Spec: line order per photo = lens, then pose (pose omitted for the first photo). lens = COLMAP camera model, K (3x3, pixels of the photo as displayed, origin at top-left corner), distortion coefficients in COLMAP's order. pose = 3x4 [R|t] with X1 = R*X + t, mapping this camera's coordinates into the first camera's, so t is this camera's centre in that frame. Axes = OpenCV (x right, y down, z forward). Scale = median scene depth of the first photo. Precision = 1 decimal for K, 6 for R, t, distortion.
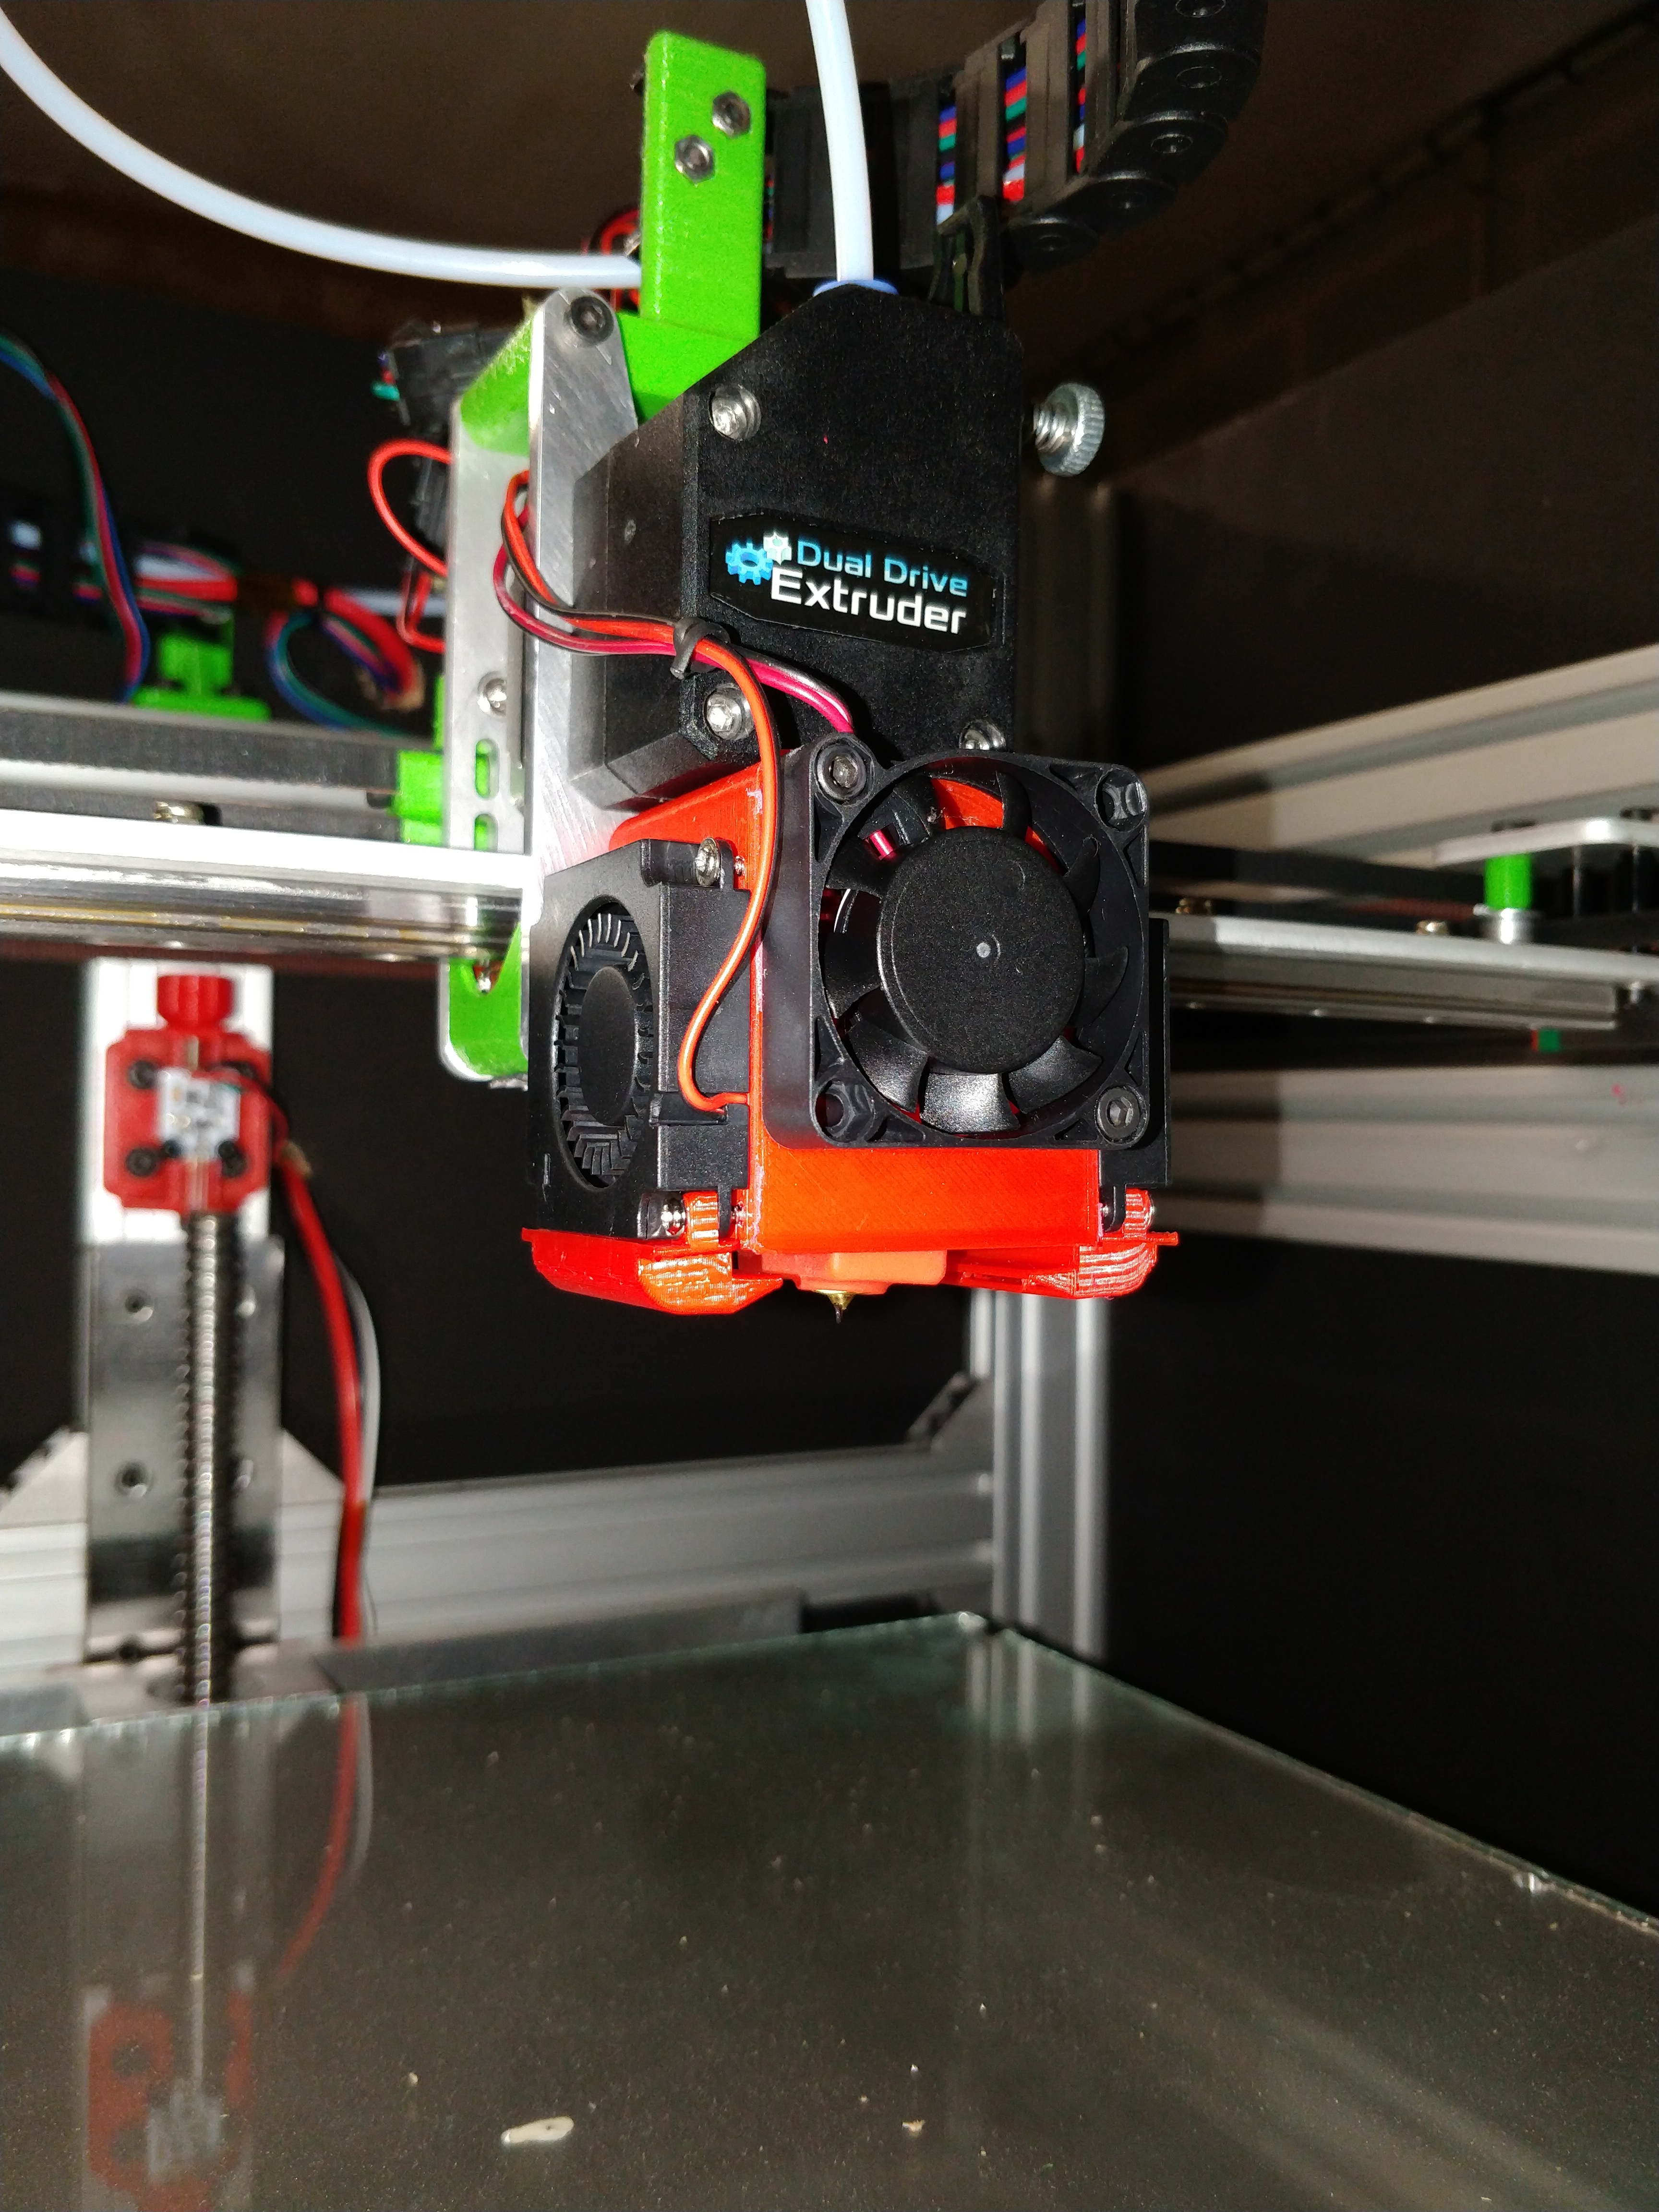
lens RADIAL K [[1815.8, 0, 820.1], [0, 1815.8, 1116.5], [0, 0, 1]] dist [0.011142, 0.006571]
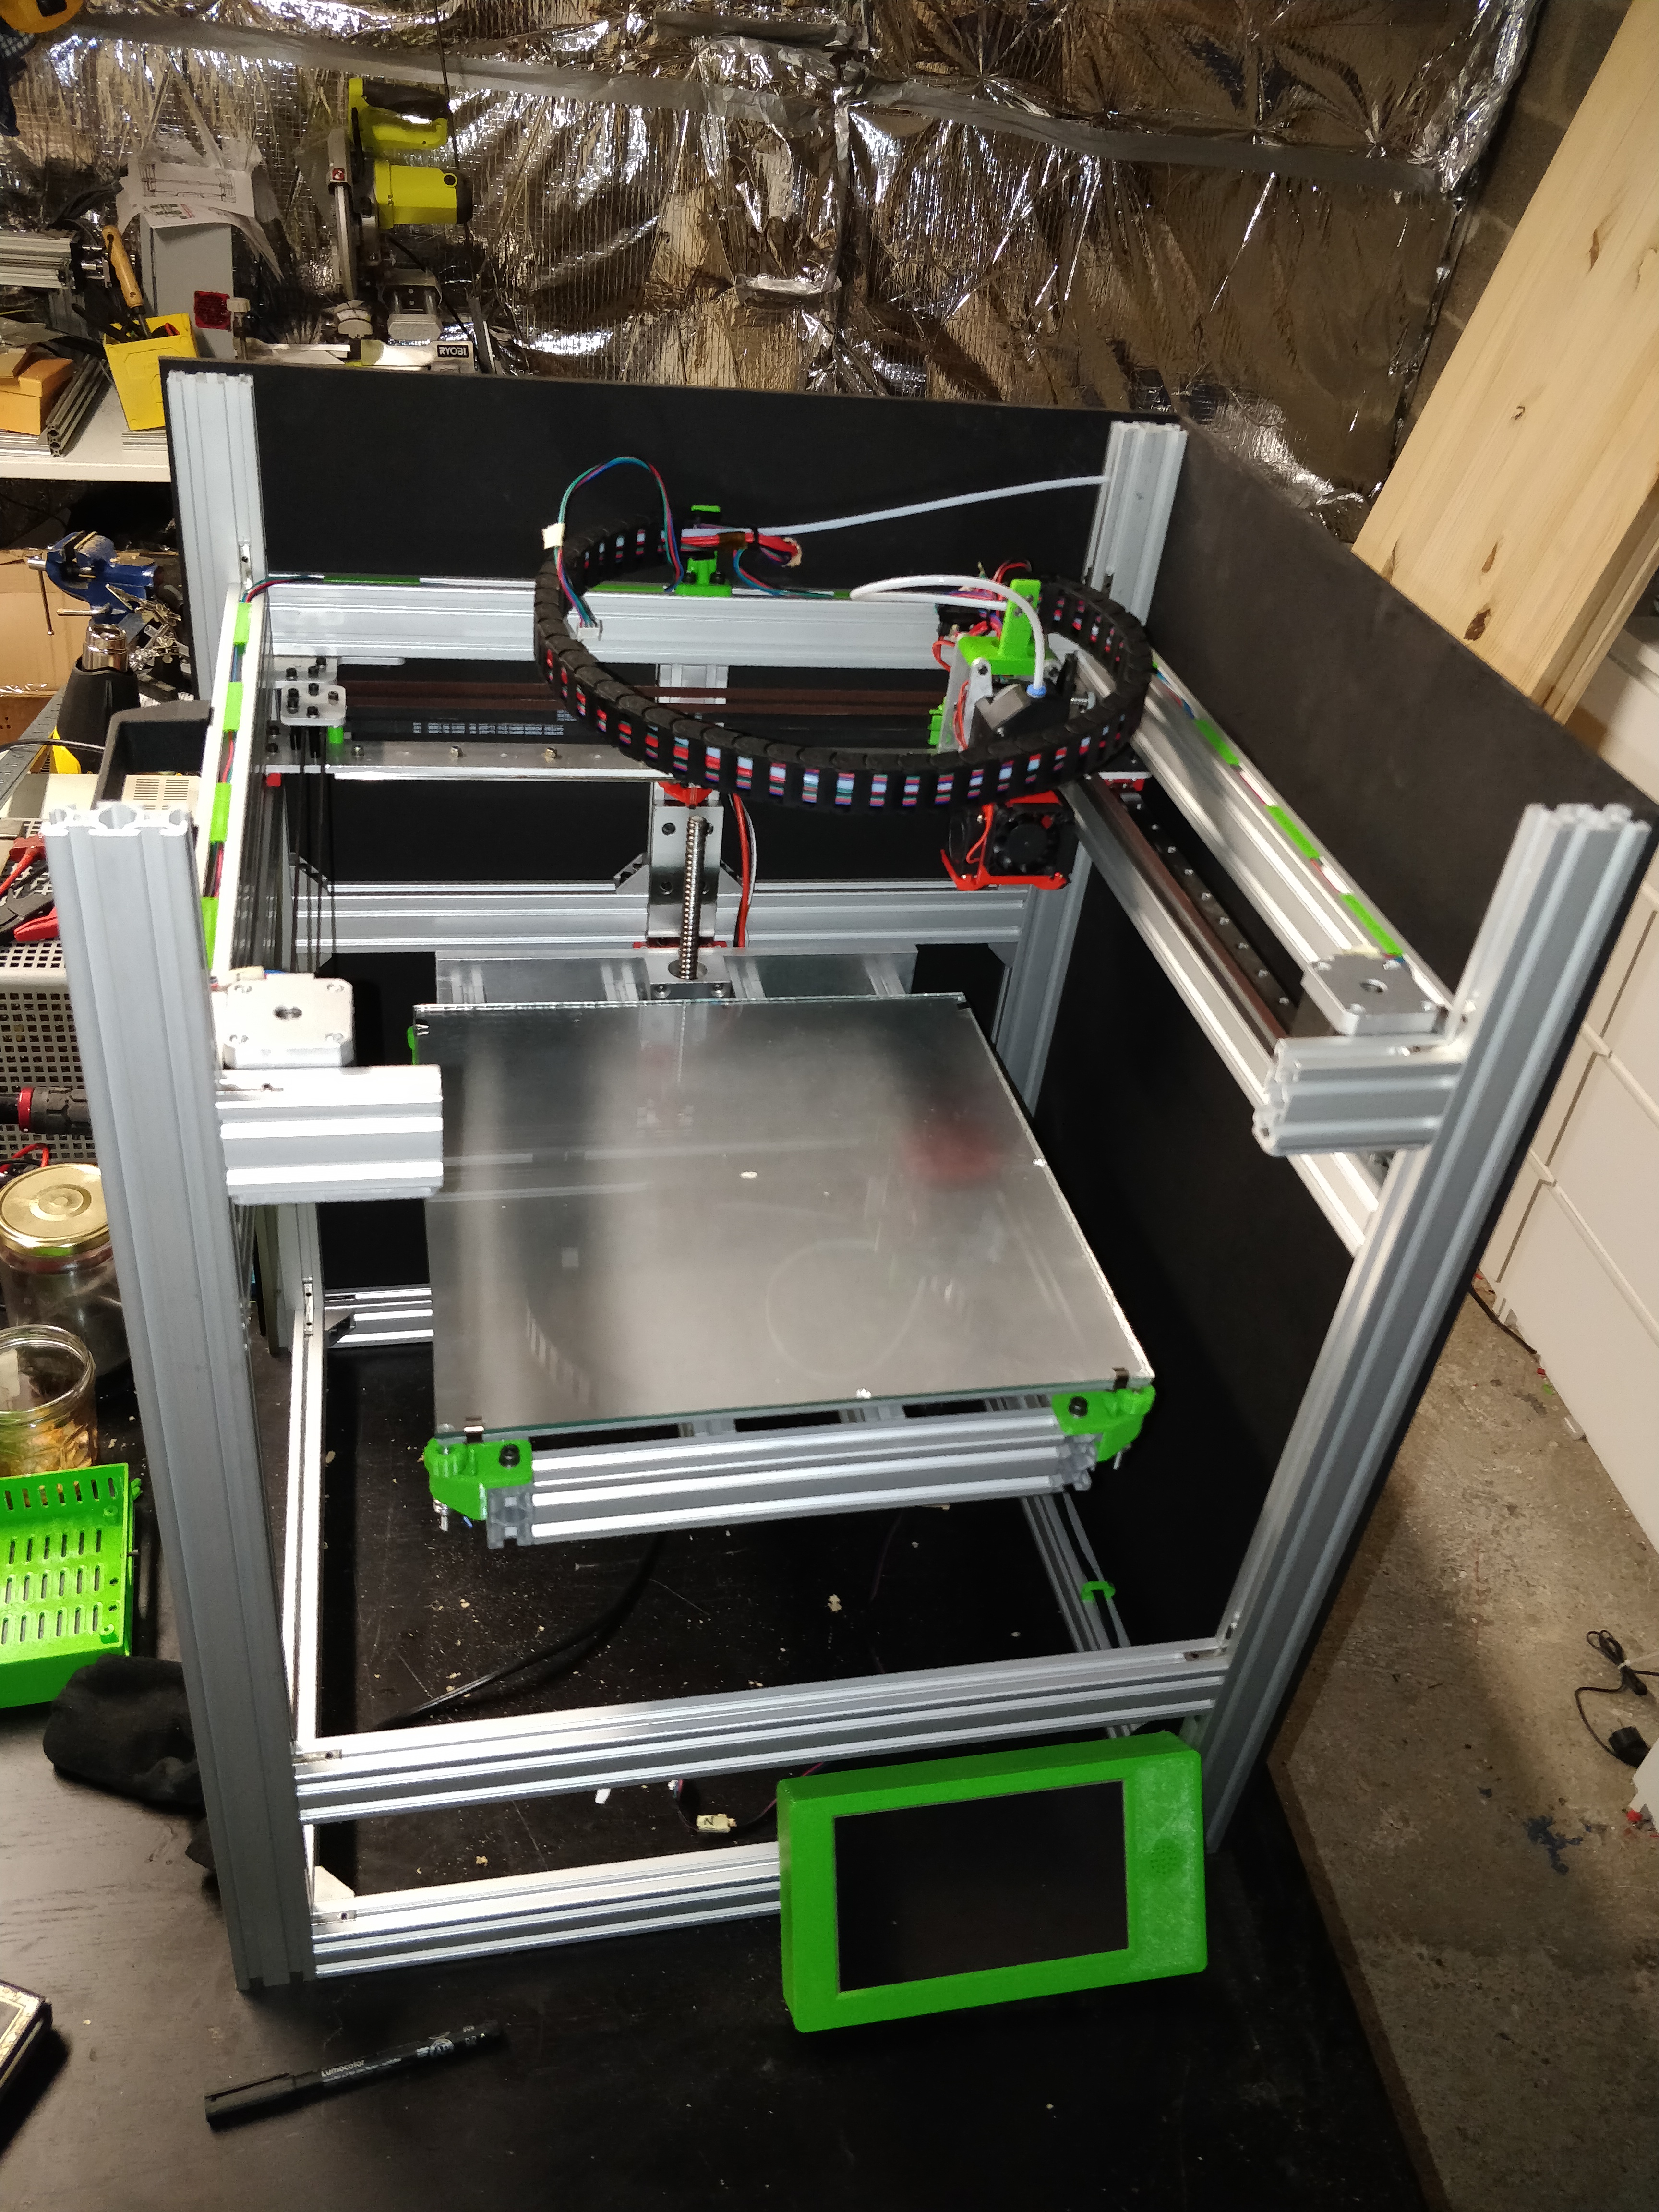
lens RADIAL K [[1783.4, 0, 836.5], [0, 1783.4, 1112.4], [0, 0, 1]] dist [0.033747, -0.013048]
pose [[0.957061, 0.234245, -0.170774, 0.373903], [-0.091204, 0.802503, 0.589637, -1.065367], [0.275166, -0.548743, 0.789408, -1.139131]]
